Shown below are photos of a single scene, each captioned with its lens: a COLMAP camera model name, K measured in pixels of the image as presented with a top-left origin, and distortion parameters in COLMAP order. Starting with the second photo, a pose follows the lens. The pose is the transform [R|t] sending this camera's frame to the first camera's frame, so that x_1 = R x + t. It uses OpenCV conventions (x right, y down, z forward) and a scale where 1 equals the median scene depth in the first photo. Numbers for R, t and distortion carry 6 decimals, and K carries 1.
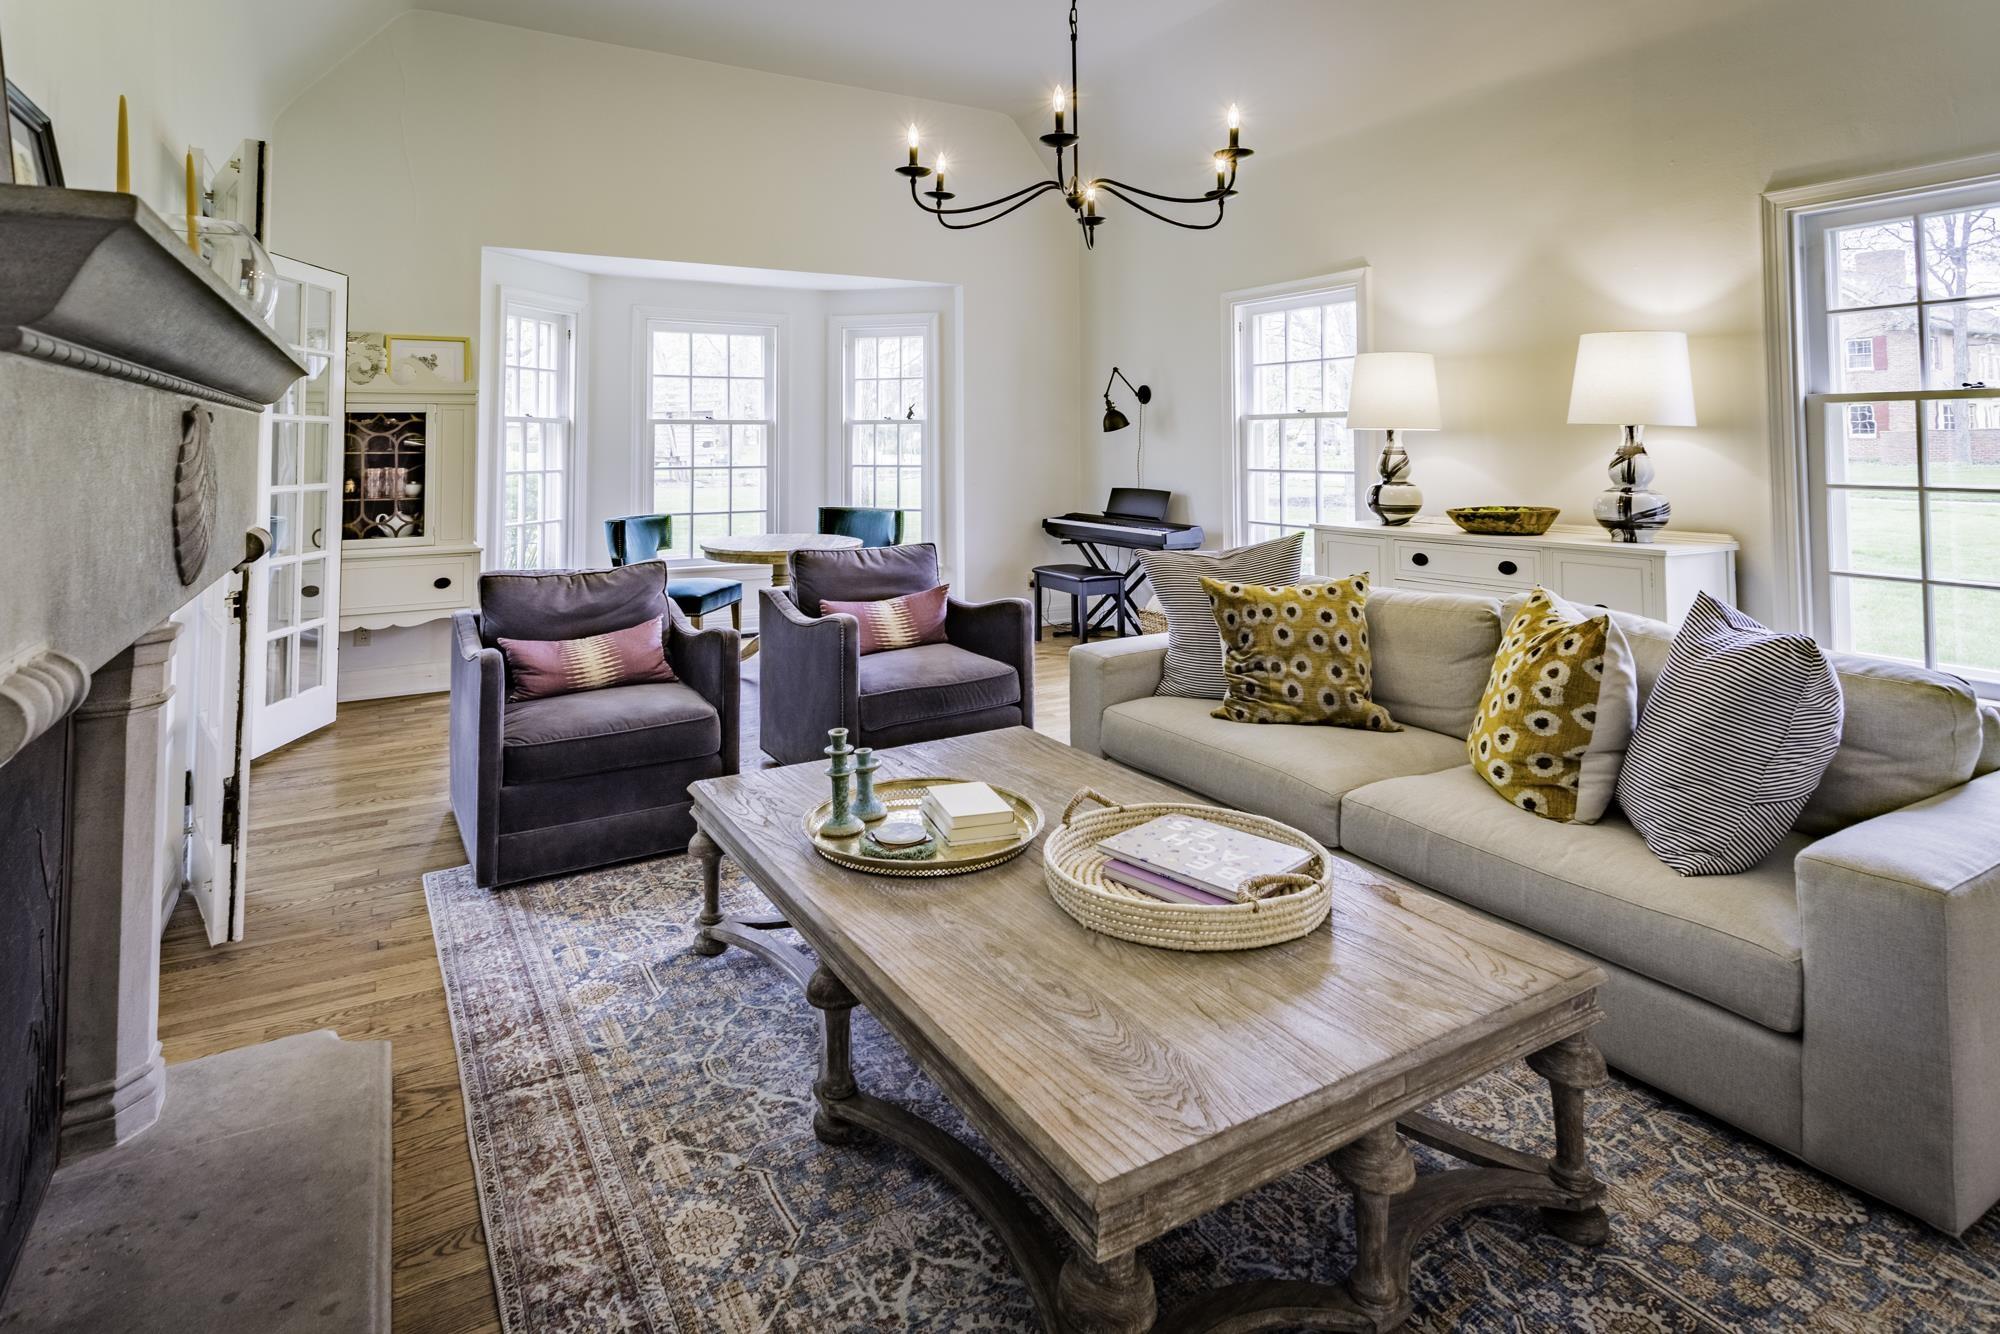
lens RADIAL K [[1015.8, 0, 1002.5], [0, 1015.8, 592.1], [0, 0, 1]] dist [0.001413, 0.001109]
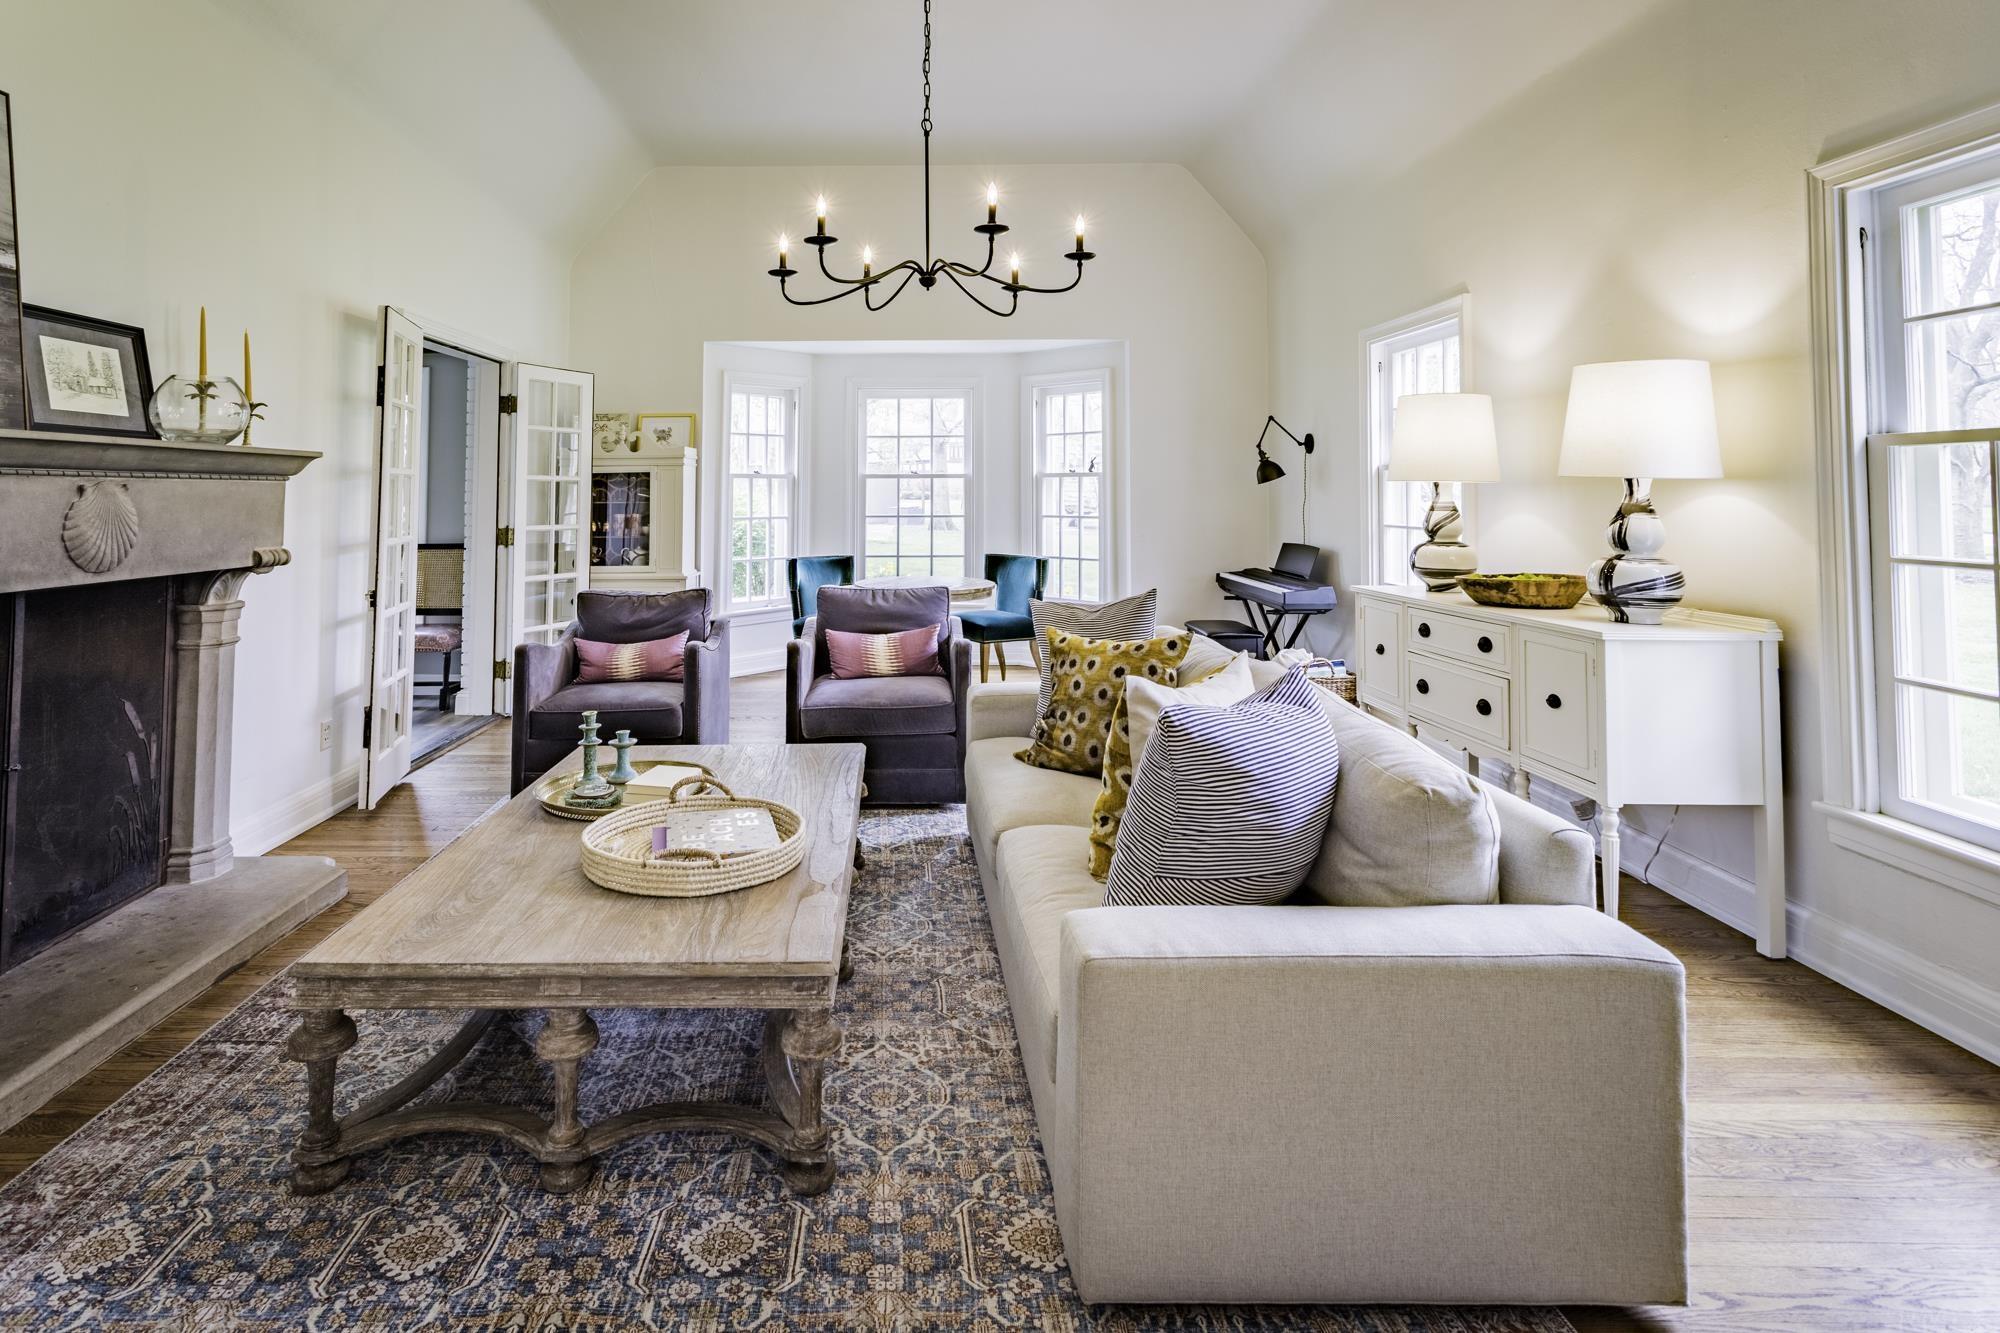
lens RADIAL K [[1052.5, 0, 1000.0], [0, 1052.5, 666.5], [0, 0, 1]] dist [0.001636, 0.000338]
pose [[0.869829, 0.081266, -0.486615, 0.605453], [-0.071686, 0.996691, 0.038310, -0.010679], [0.488118, 0.001561, 0.872776, 0.026762]]
